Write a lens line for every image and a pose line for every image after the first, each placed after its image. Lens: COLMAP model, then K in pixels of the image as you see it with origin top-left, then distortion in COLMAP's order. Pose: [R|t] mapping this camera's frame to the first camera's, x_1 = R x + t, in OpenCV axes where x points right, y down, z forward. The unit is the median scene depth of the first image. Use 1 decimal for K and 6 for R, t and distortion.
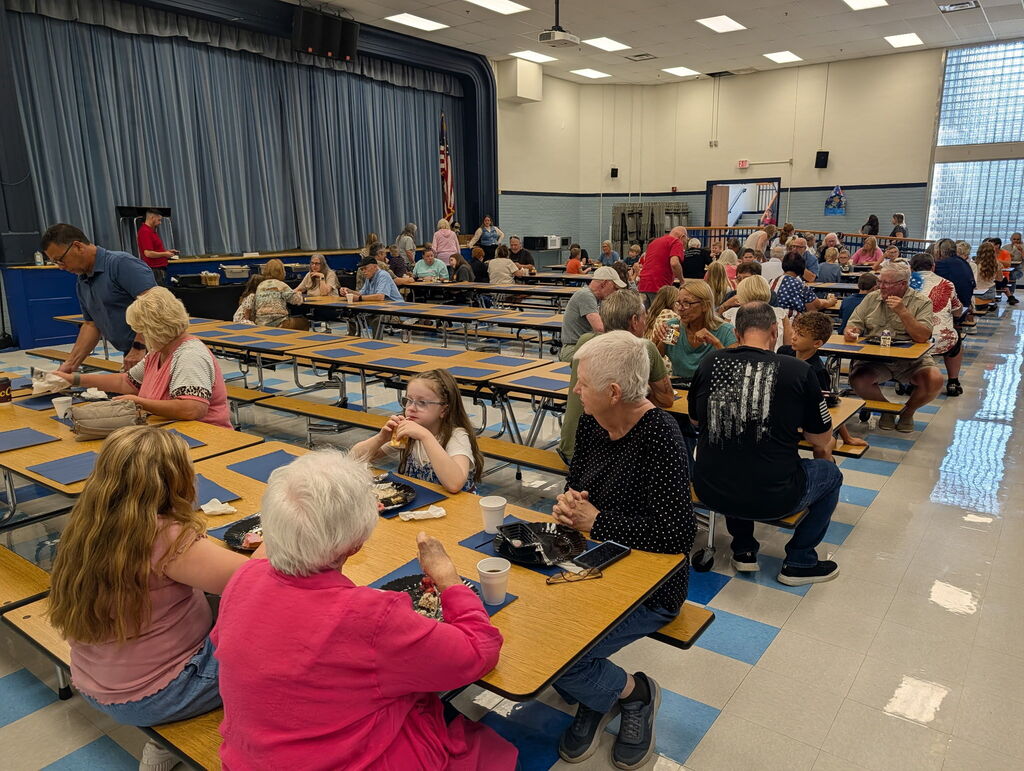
lens RADIAL K [[726.6, 0, 512.8], [0, 726.6, 388.2], [0, 0, 1]] dist [0.003459, 0.004306]
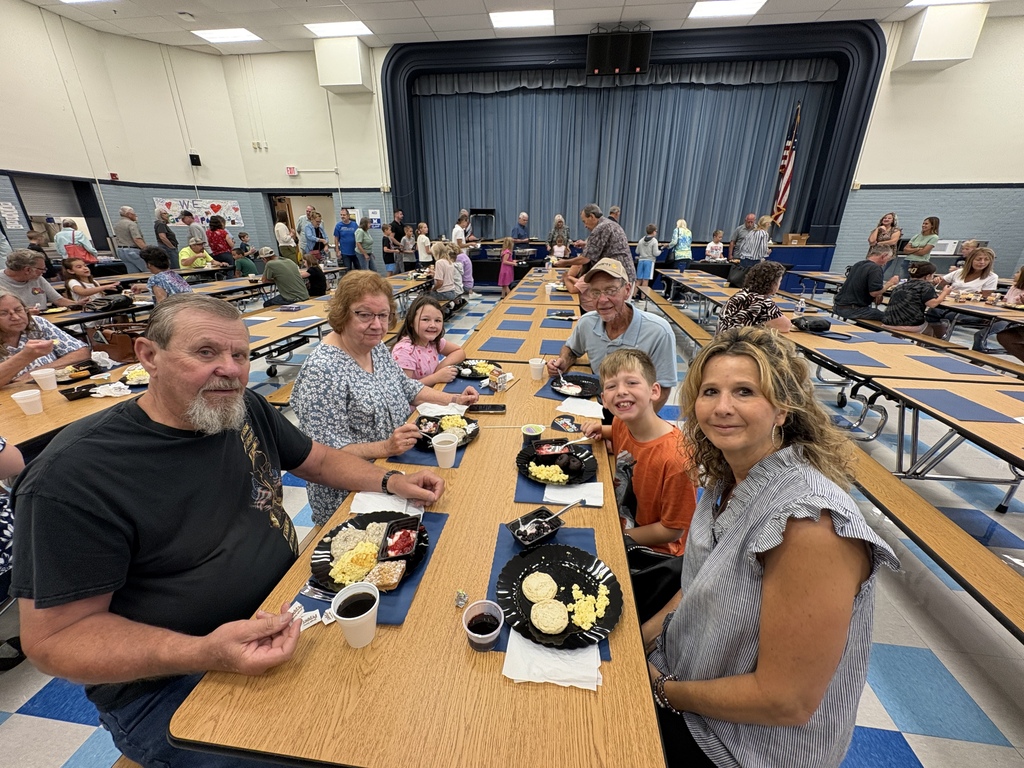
lens RADIAL K [[412.5, 0, 512.6], [0, 412.5, 387.5], [0, 0, 1]] dist [-0.000532, 0.000194]
pose [[0.490100, 0.338128, -0.803412, 0.326001], [-0.202126, 0.940660, 0.272589, -0.100682], [0.847908, 0.028795, 0.529362, 0.427098]]
